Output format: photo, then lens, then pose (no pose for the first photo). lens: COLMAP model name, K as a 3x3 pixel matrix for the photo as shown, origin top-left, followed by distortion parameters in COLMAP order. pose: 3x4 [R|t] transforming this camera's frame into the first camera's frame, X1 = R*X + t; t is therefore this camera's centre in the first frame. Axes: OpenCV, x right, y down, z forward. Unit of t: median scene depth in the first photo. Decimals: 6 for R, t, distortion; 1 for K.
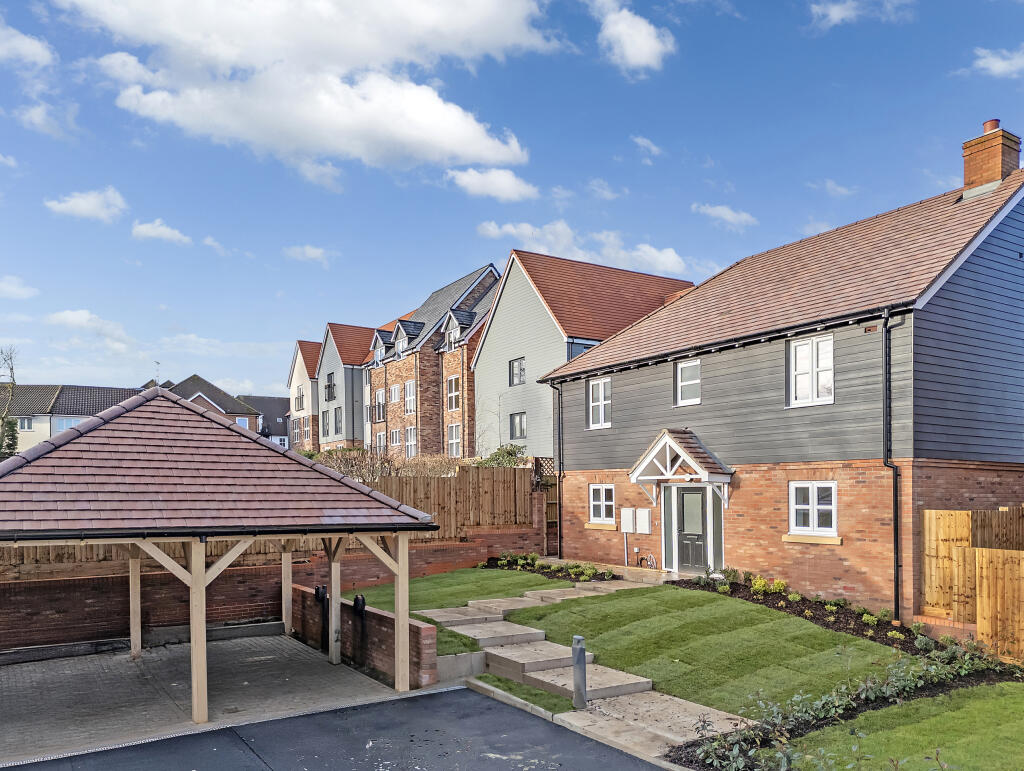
lens RADIAL K [[725.8, 0, 459.7], [0, 725.8, 429.8], [0, 0, 1]] dist [0.054120, -0.041568]
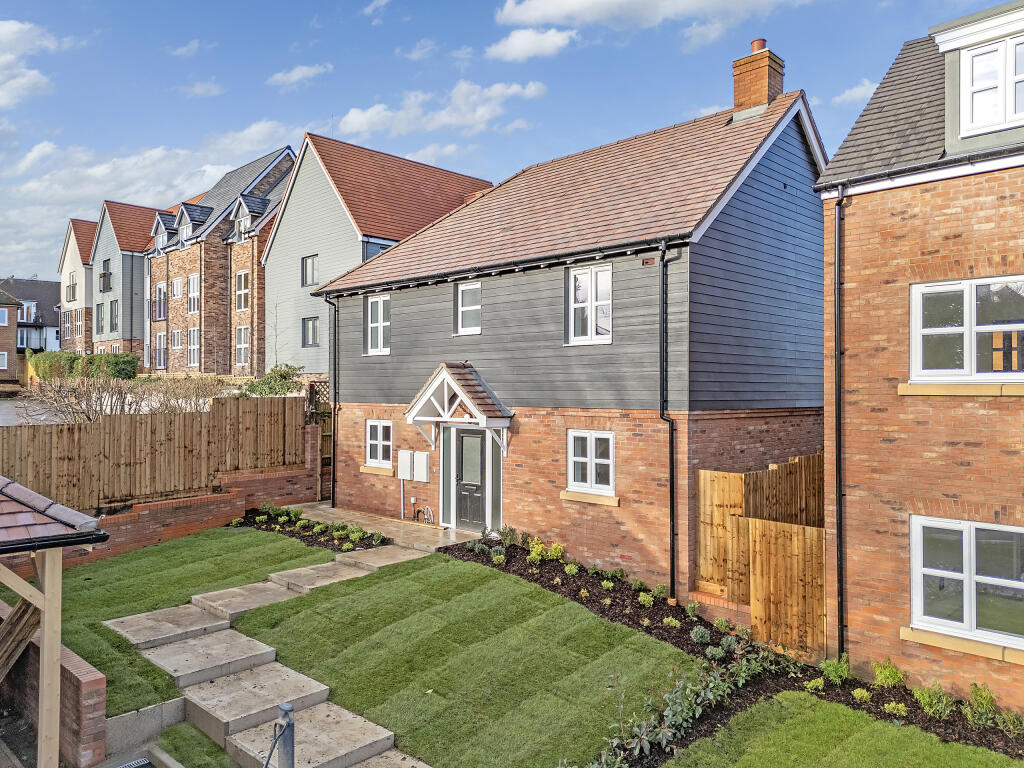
lens RADIAL K [[720.5, 0, 511.8], [0, 720.5, 364.5], [0, 0, 1]] dist [0.051562, -0.005335]
pose [[0.949156, -0.028574, 0.313506, 0.101729], [0.009198, 0.997964, 0.063110, -0.059455], [-0.314671, -0.057018, 0.947487, 0.176373]]
